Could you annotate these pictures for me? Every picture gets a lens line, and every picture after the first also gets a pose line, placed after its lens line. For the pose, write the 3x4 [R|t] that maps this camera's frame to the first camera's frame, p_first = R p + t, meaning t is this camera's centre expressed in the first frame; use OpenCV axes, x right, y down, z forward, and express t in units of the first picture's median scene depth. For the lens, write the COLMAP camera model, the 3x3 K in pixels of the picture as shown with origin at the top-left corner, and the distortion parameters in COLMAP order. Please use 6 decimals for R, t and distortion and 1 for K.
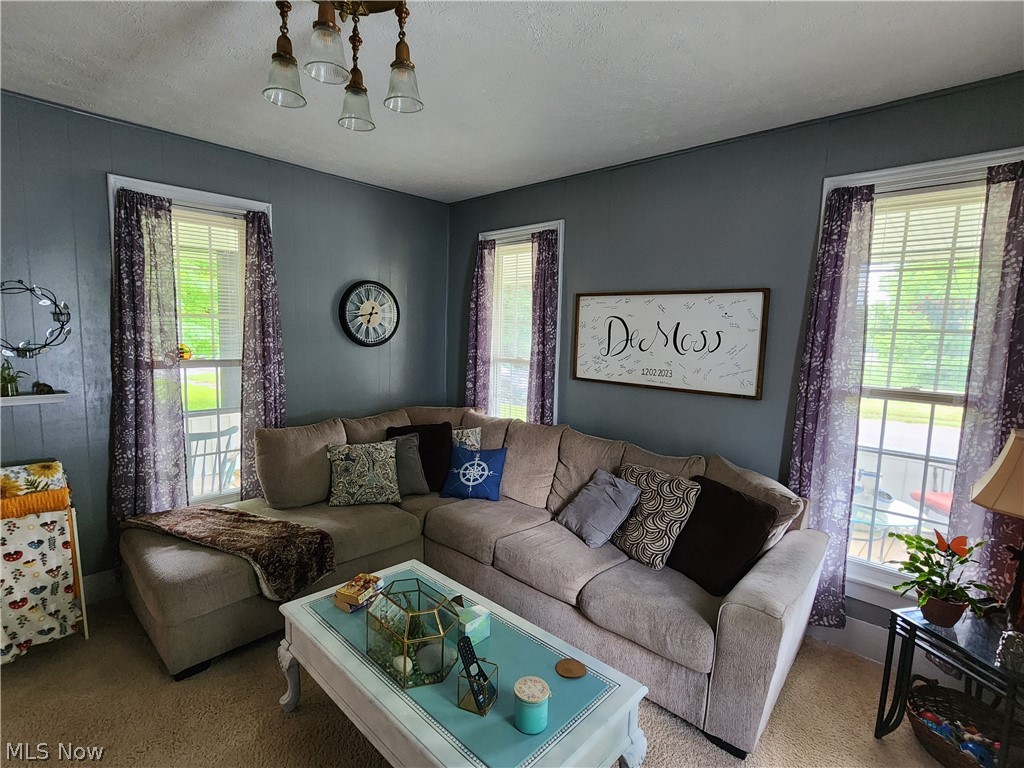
lens RADIAL K [[500.8, 0, 508.6], [0, 500.8, 385.1], [0, 0, 1]] dist [0.000019, 0.000218]
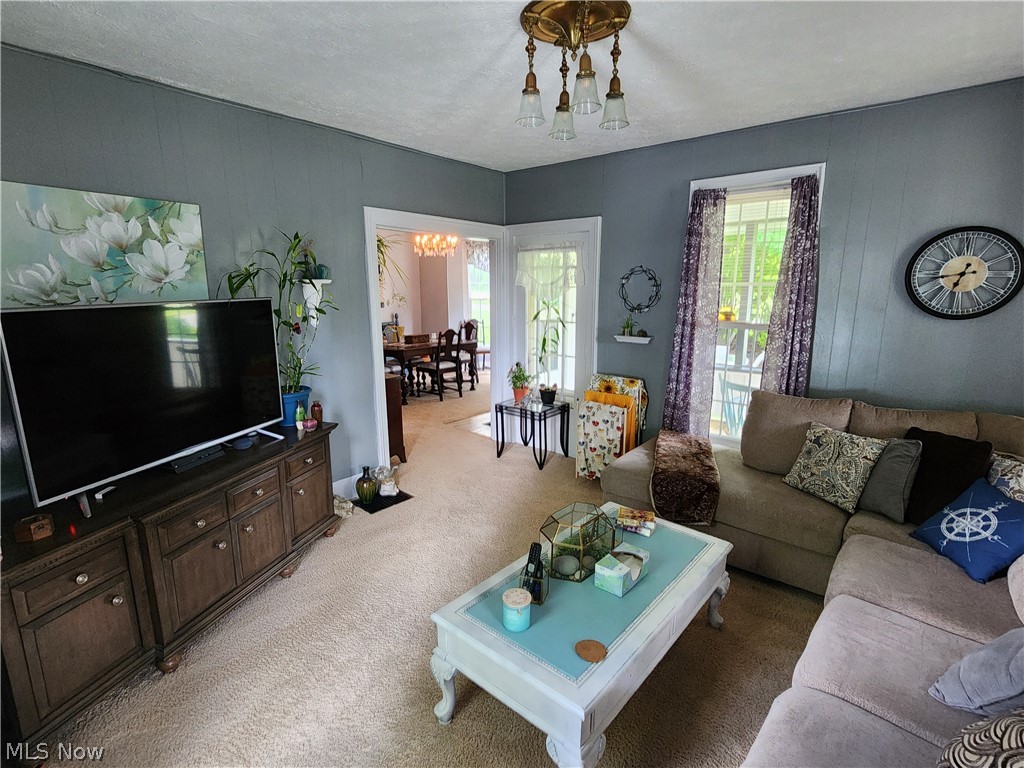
lens RADIAL K [[503.6, 0, 509.6], [0, 503.6, 388.5], [0, 0, 1]] dist [-0.001314, 0.000662]
pose [[0.051699, 0.180846, -0.982152, 0.595572], [-0.106821, 0.978826, 0.174611, -0.051369], [0.992933, 0.095887, 0.069923, 0.439759]]
